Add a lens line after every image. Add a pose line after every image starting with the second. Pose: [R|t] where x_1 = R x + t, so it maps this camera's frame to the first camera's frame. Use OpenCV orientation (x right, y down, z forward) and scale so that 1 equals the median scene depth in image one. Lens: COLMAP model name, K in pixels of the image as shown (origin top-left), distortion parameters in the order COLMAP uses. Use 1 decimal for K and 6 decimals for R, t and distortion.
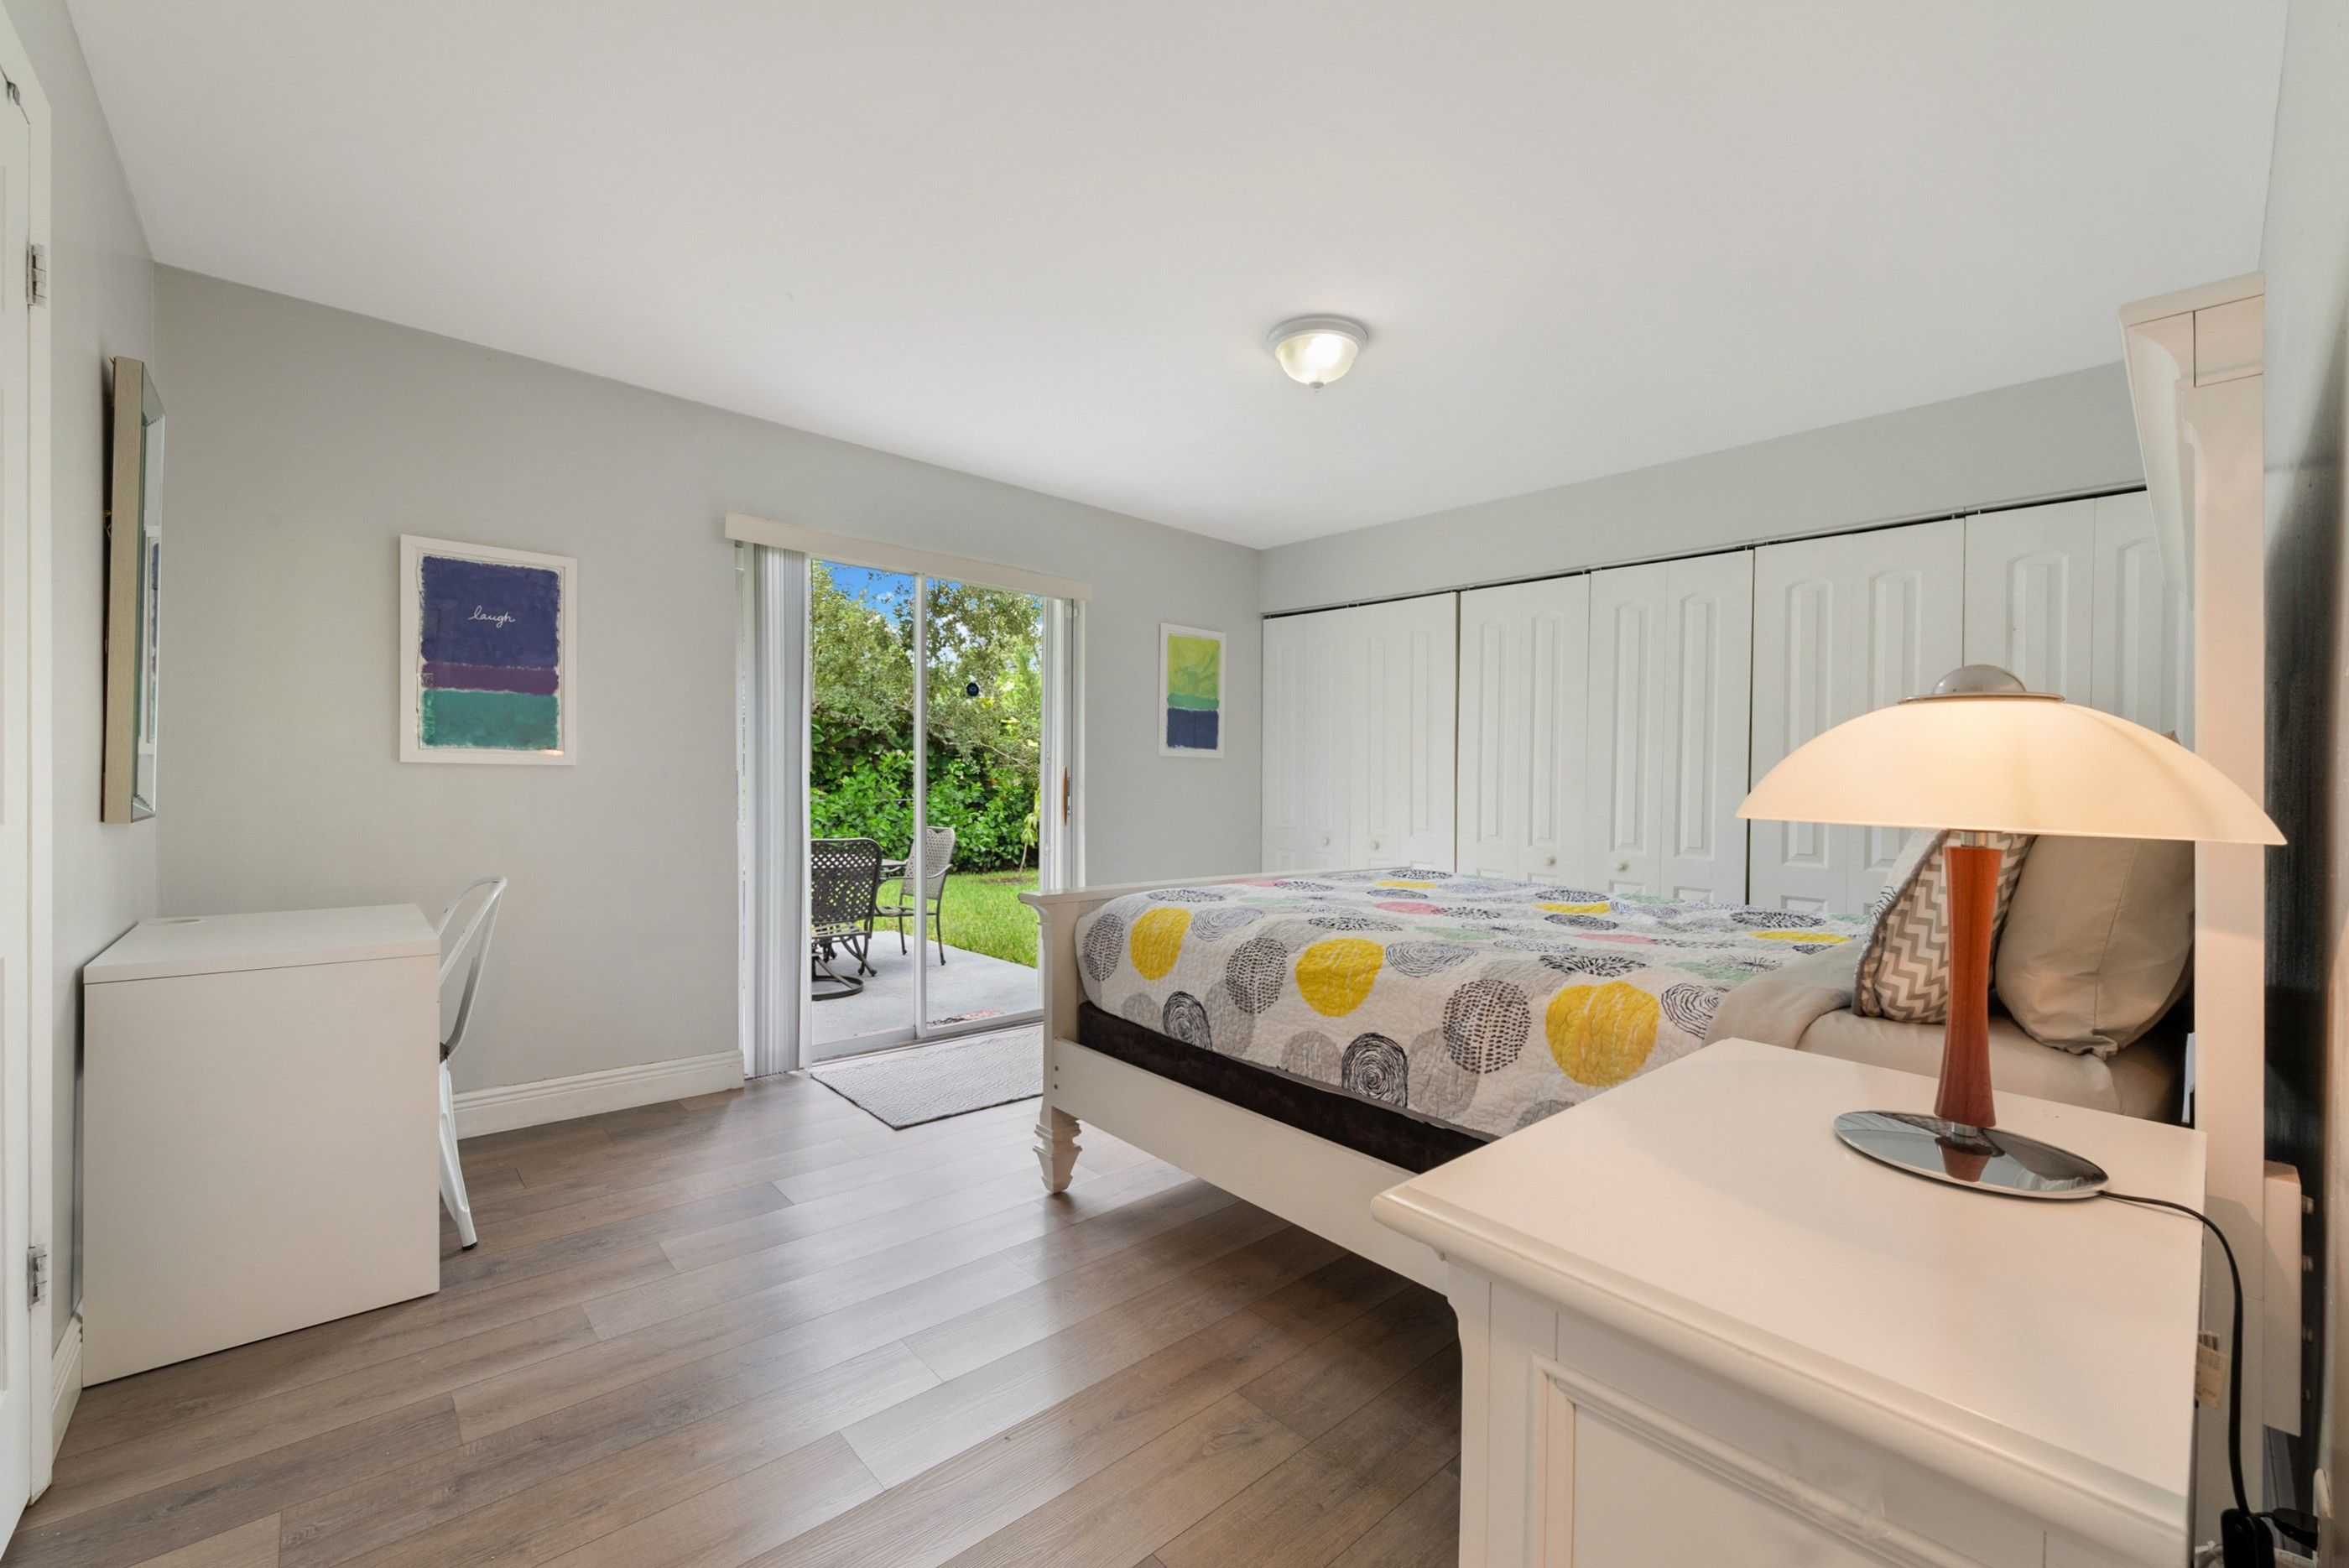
lens RADIAL K [[935.3, 0, 1178.1], [0, 935.3, 789.7], [0, 0, 1]] dist [-0.002587, 0.000142]
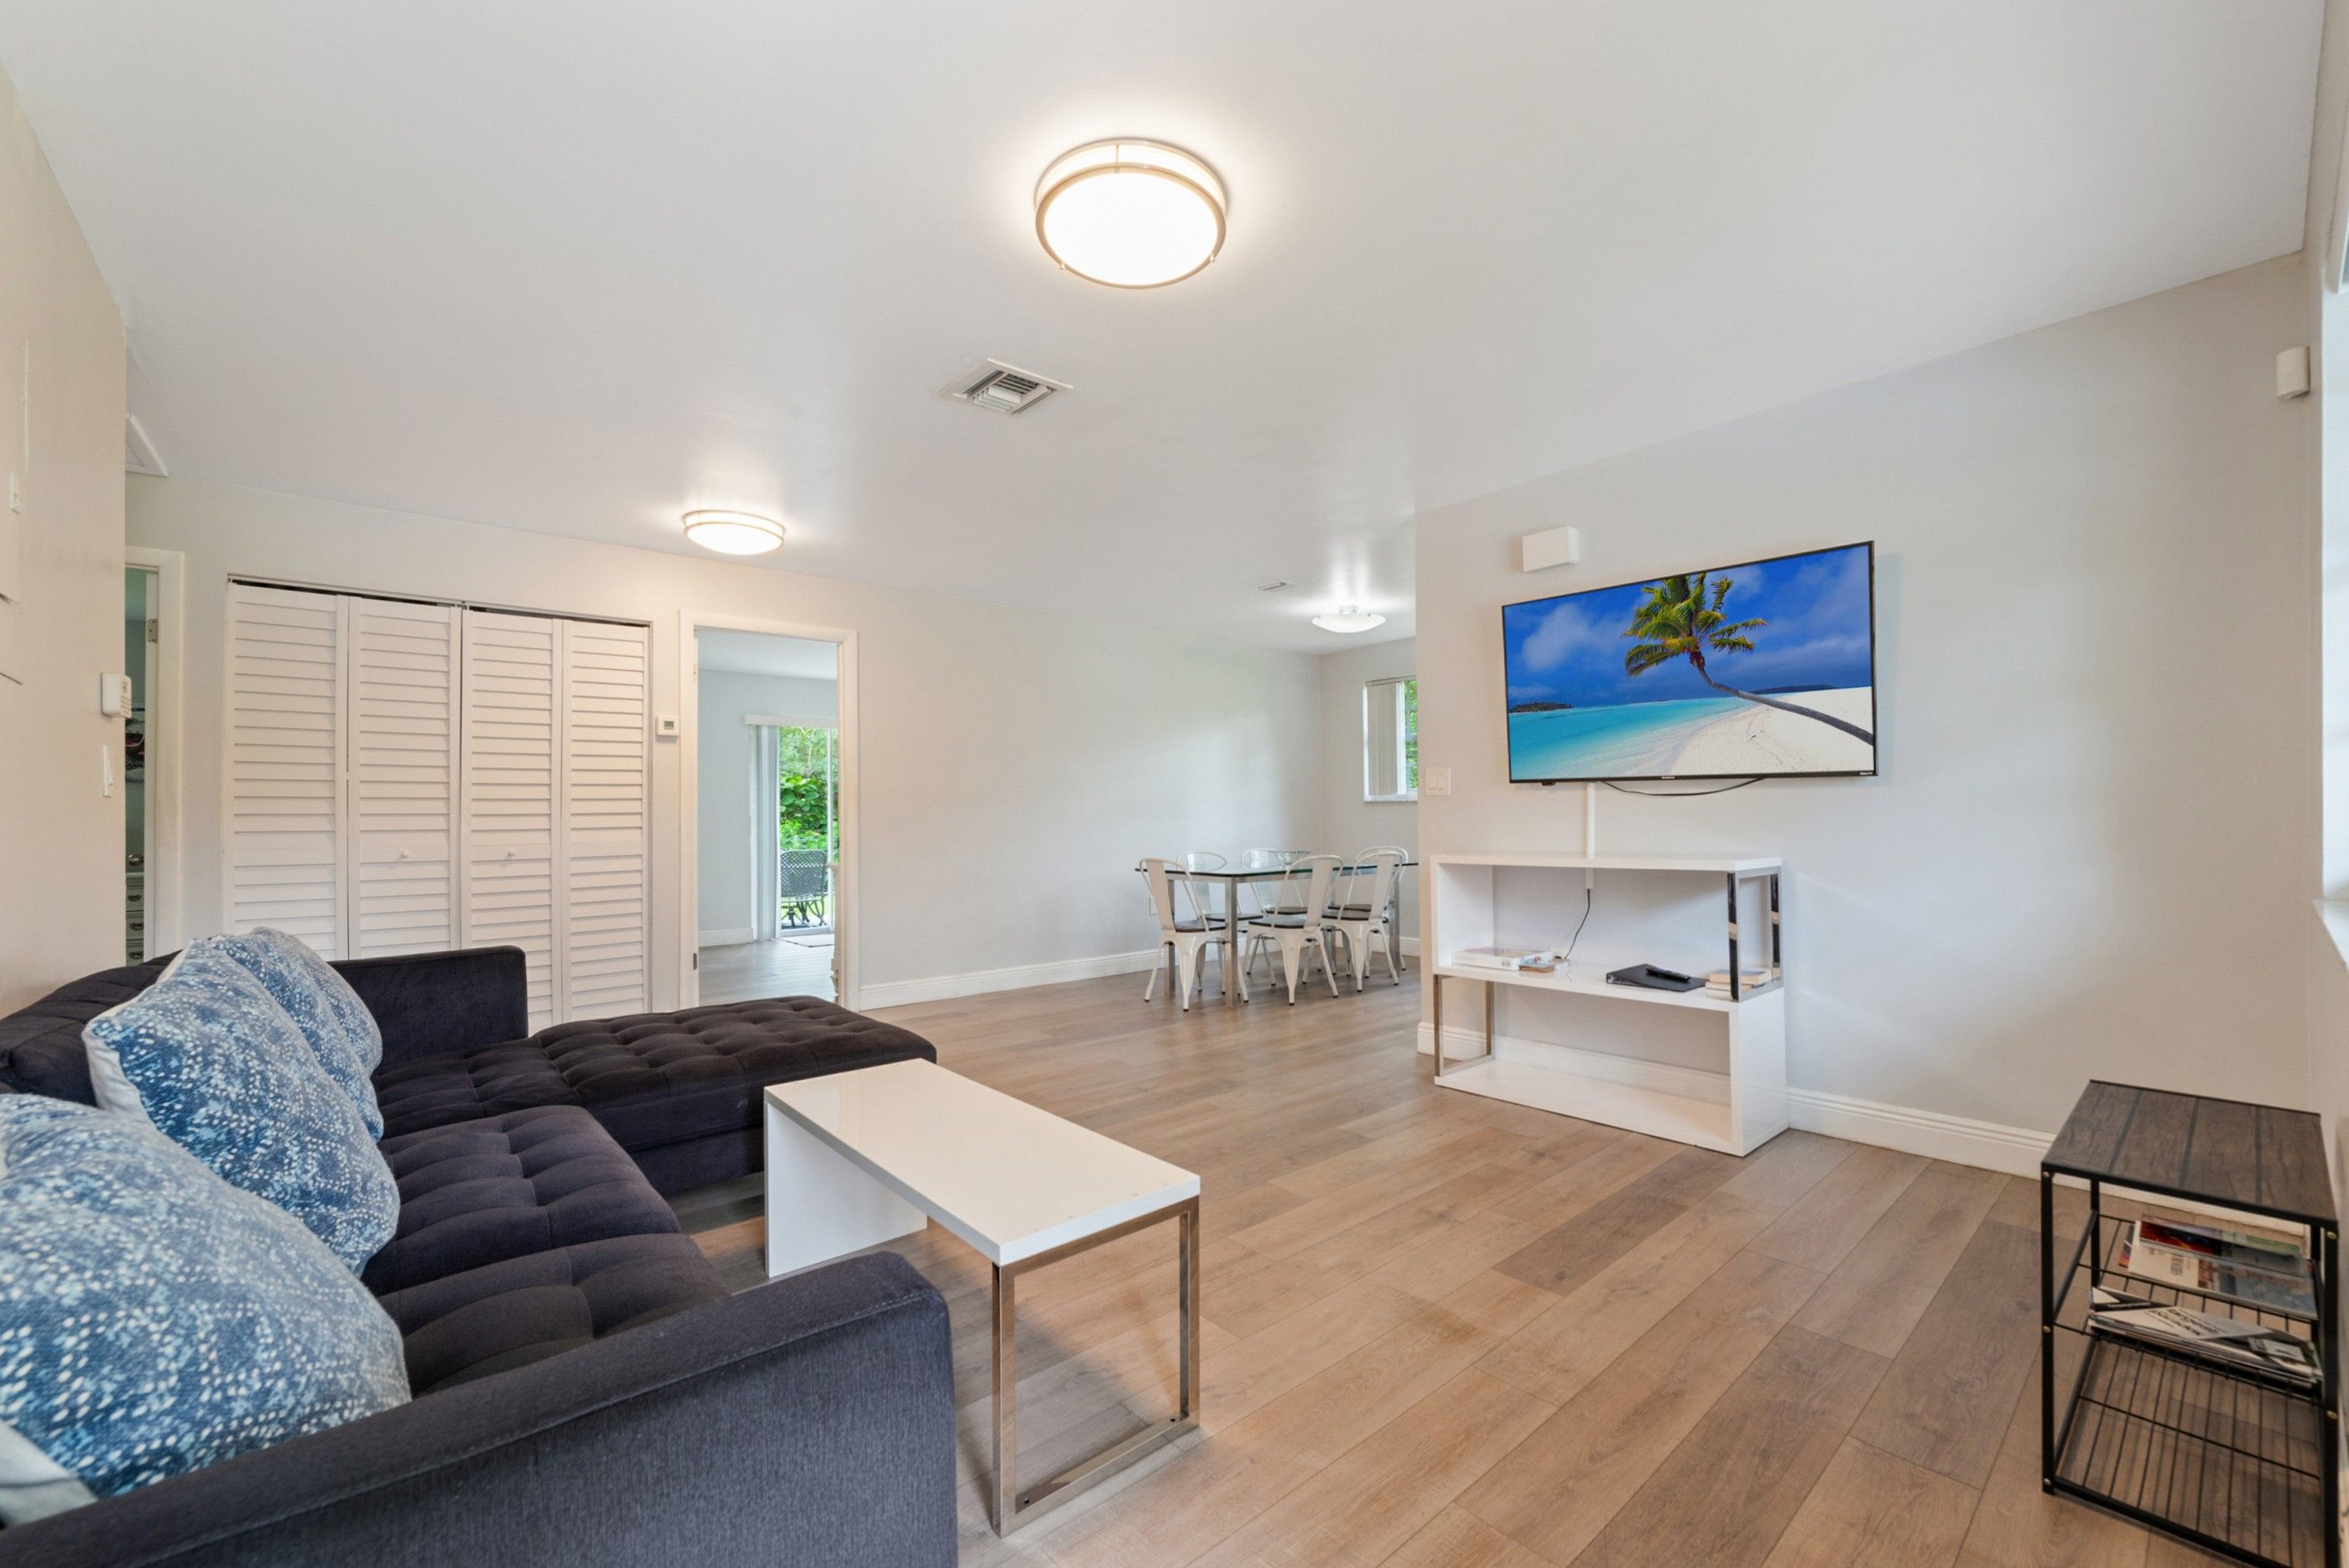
lens RADIAL K [[935.3, 0, 1189.5], [0, 935.3, 794.0], [0, 0, 1]] dist [-0.002587, 0.000142]
pose [[0.999916, -0.012679, 0.002539, 0.691892], [0.012733, 0.999666, -0.022498, 0.000883], [-0.002253, 0.022529, 0.999744, -1.489636]]
